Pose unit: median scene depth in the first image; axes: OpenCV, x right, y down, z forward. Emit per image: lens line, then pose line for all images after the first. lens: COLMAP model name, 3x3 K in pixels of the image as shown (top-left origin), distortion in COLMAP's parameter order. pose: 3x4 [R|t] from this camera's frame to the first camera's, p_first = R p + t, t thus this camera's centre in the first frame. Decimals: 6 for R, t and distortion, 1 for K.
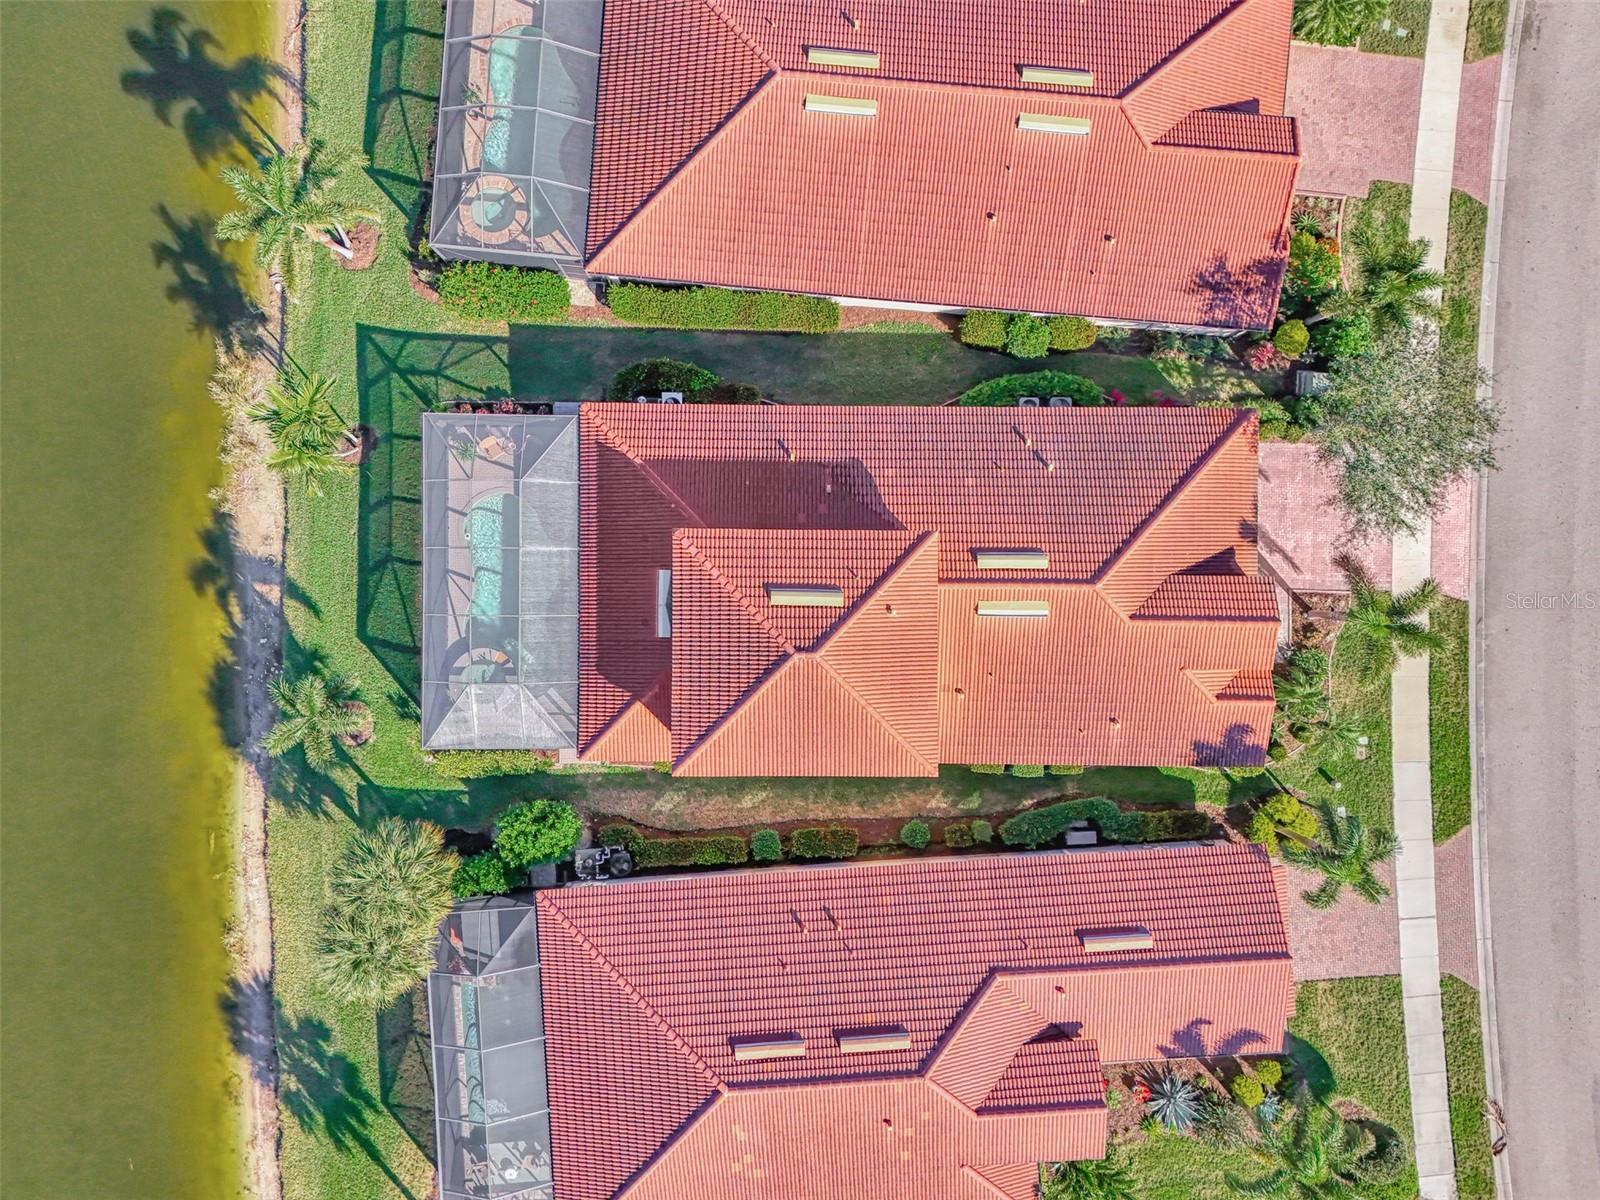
lens RADIAL K [[1186.3, 0, 785.8], [0, 1186.3, 602.1], [0, 0, 1]] dist [0.088238, -0.086121]
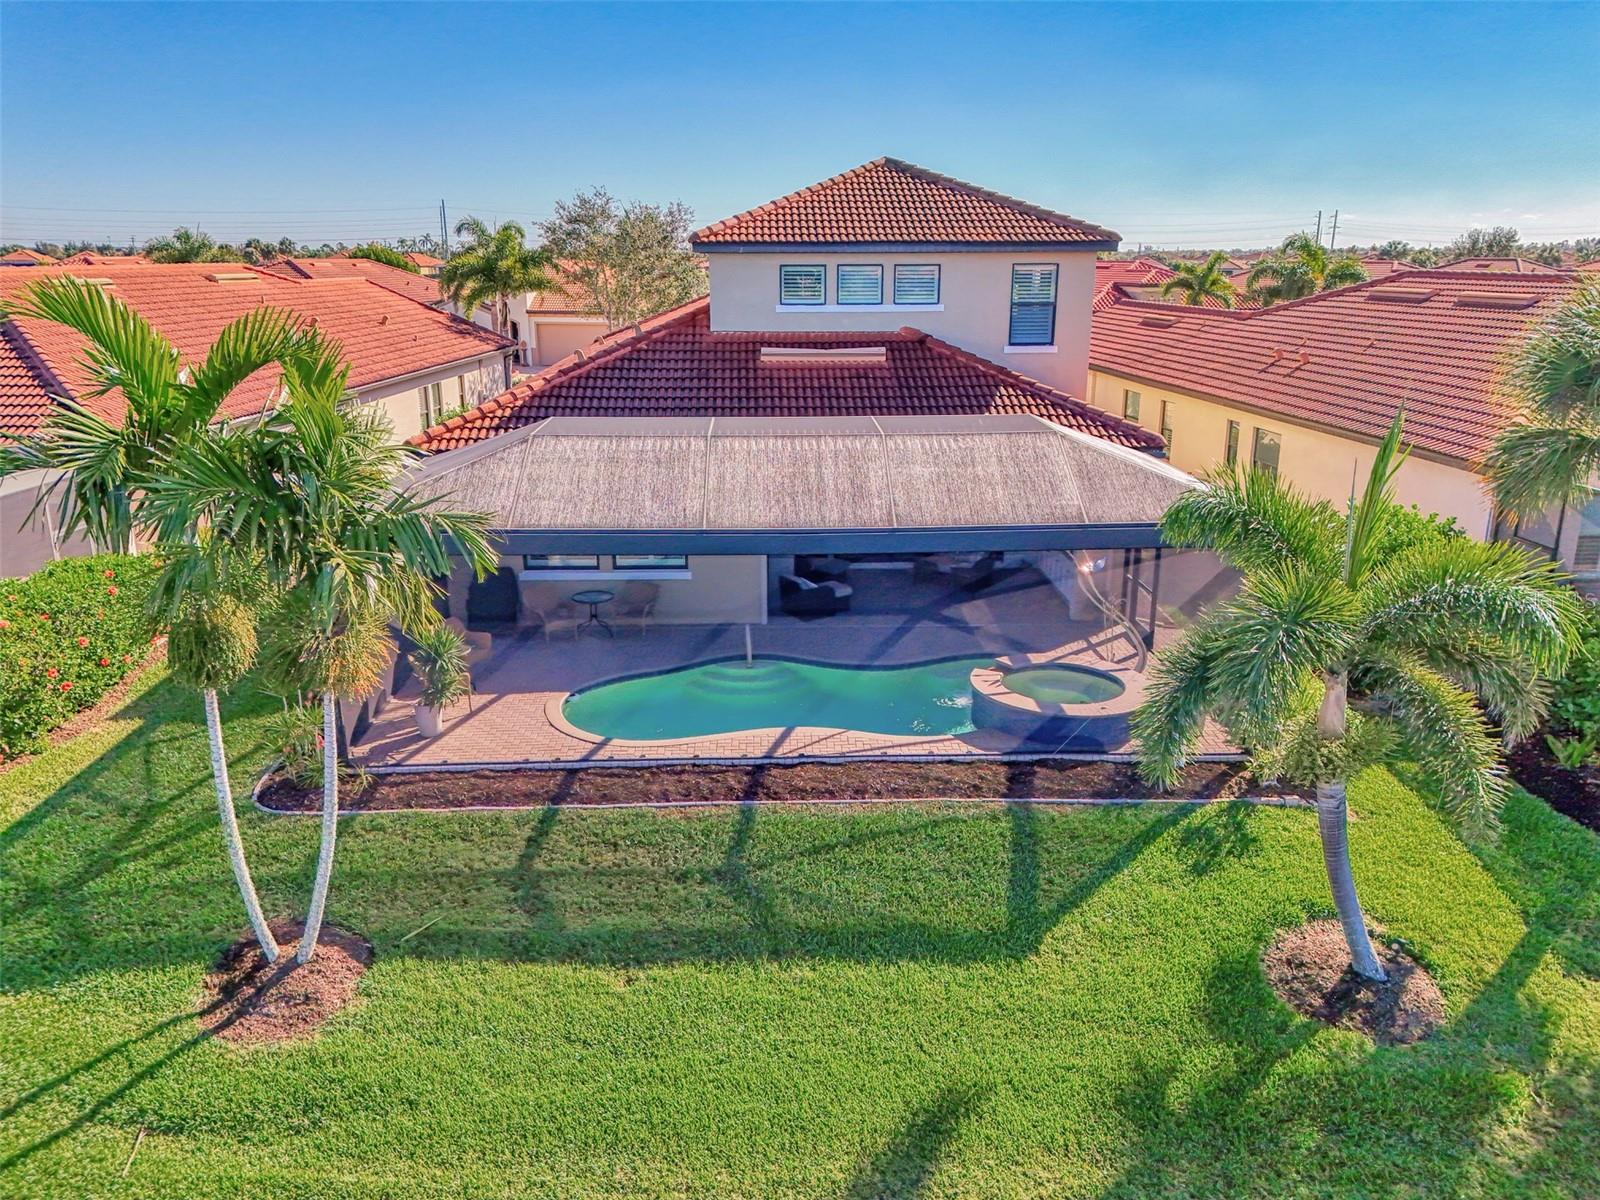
lens RADIAL K [[1186.3, 0, 785.8], [0, 1186.3, 602.1], [0, 0, 1]] dist [0.088238, -0.086121]
pose [[-0.030426, -0.286045, 0.957733, -0.582911], [0.999525, -0.013386, 0.027756, -0.029267], [0.004880, 0.958123, 0.286317, 0.839876]]
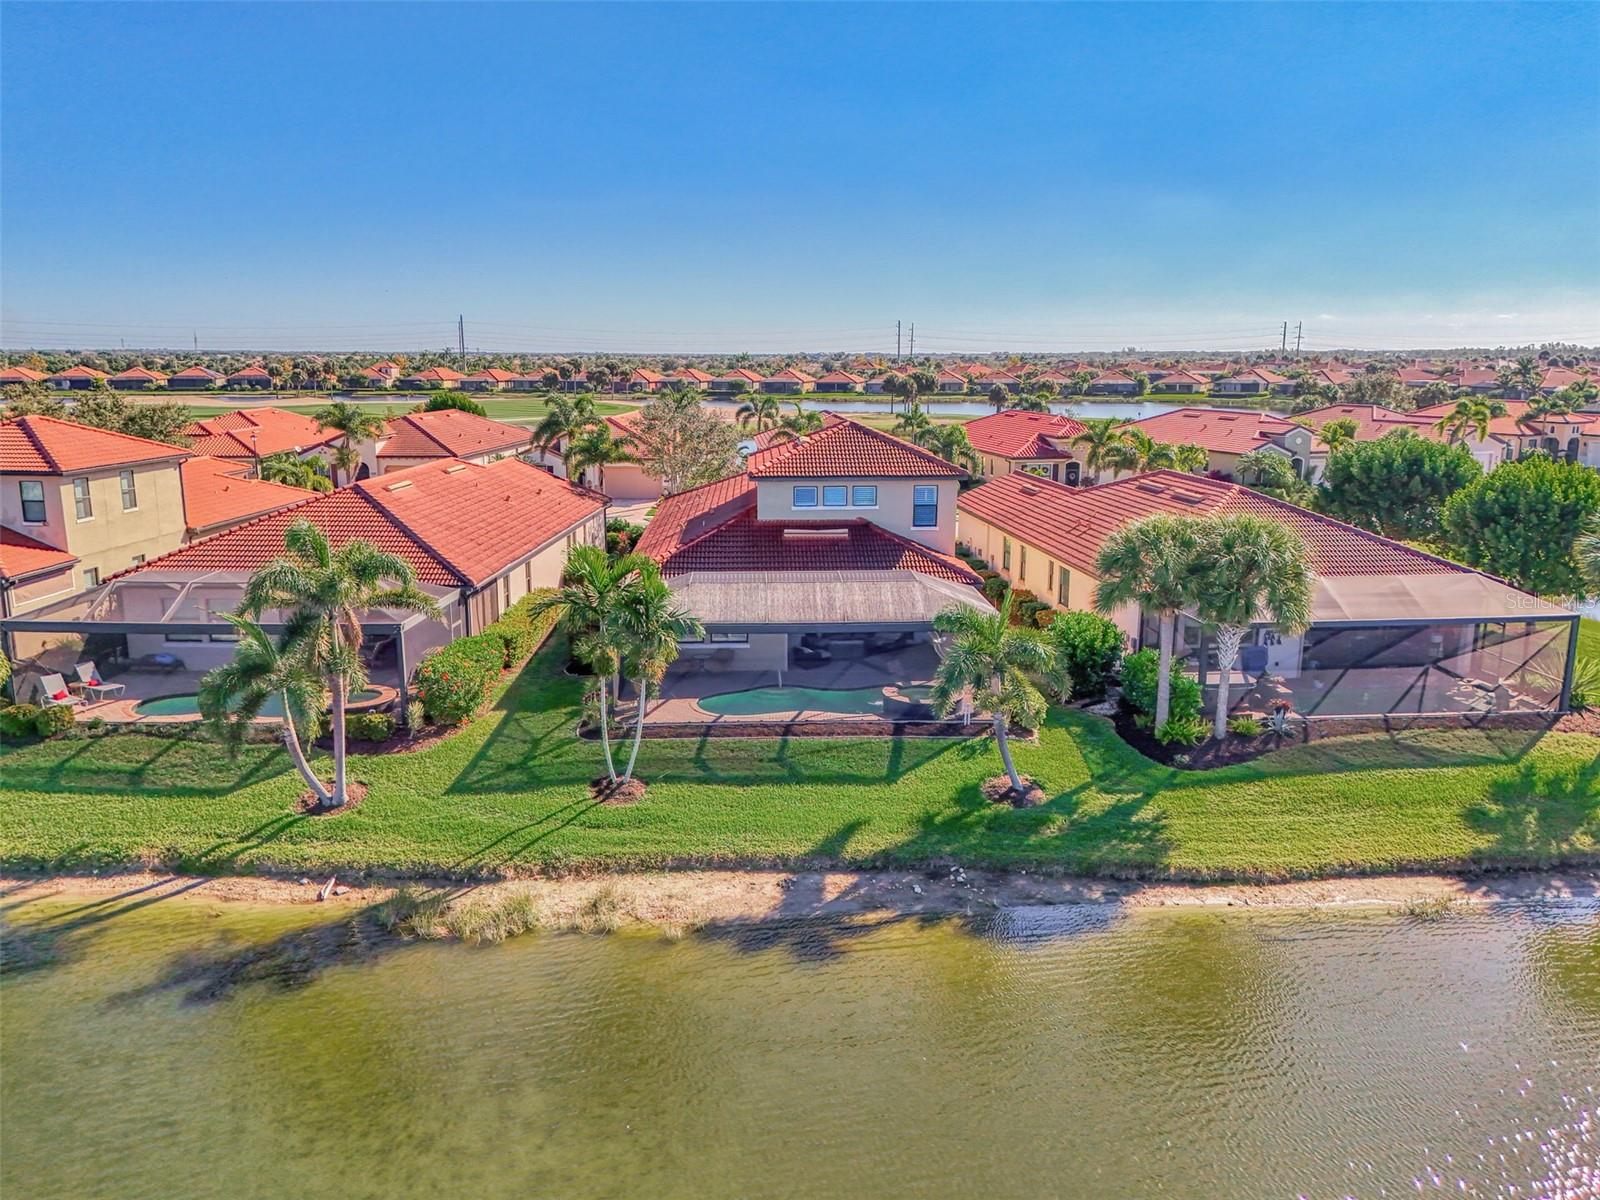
lens RADIAL K [[1186.3, 0, 785.8], [0, 1186.3, 602.1], [0, 0, 1]] dist [0.088238, -0.086121]
pose [[-0.035148, -0.211972, 0.976643, -1.013439], [0.999373, -0.011527, 0.033464, -0.054677], [0.004164, 0.977208, 0.212244, 0.737075]]
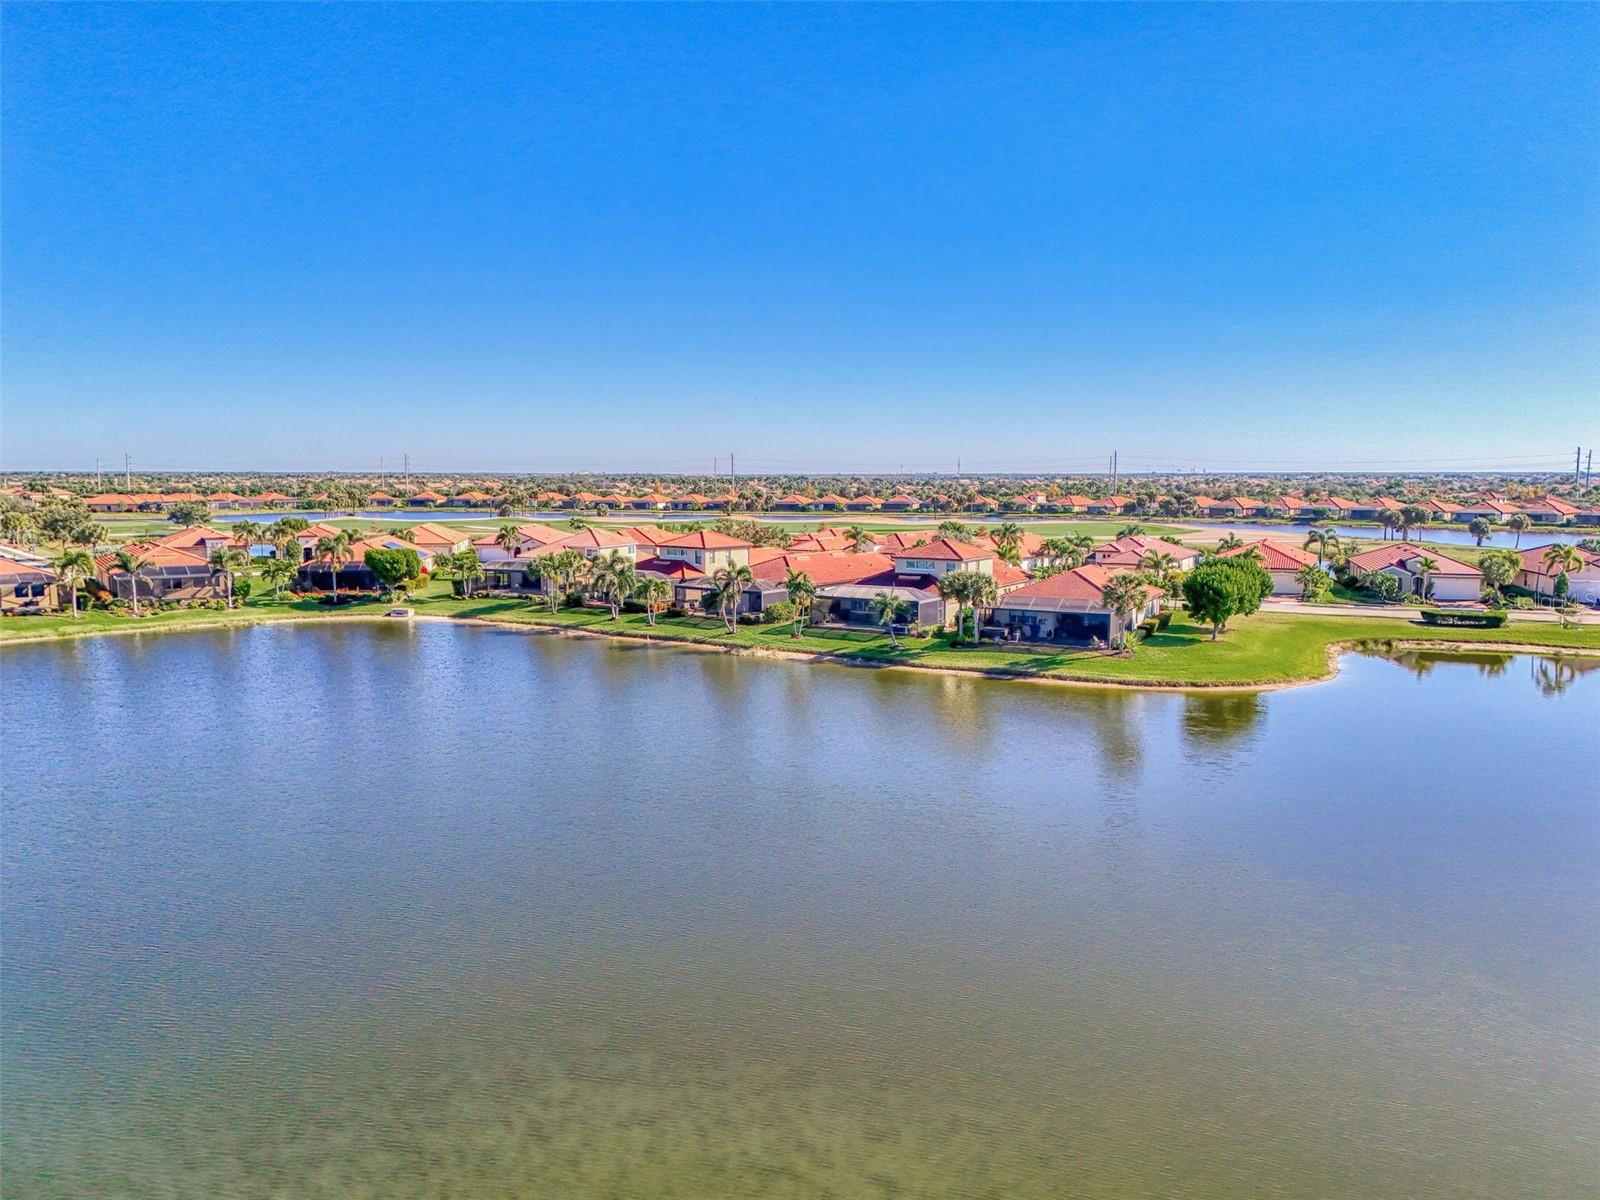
lens RADIAL K [[1186.3, 0, 785.8], [0, 1186.3, 602.1], [0, 0, 1]] dist [0.088238, -0.086121]
pose [[0.529703, -0.099989, 0.842269, -2.513173], [0.848145, 0.052978, -0.527109, 1.205970], [0.008084, 0.993577, 0.112868, 0.633911]]
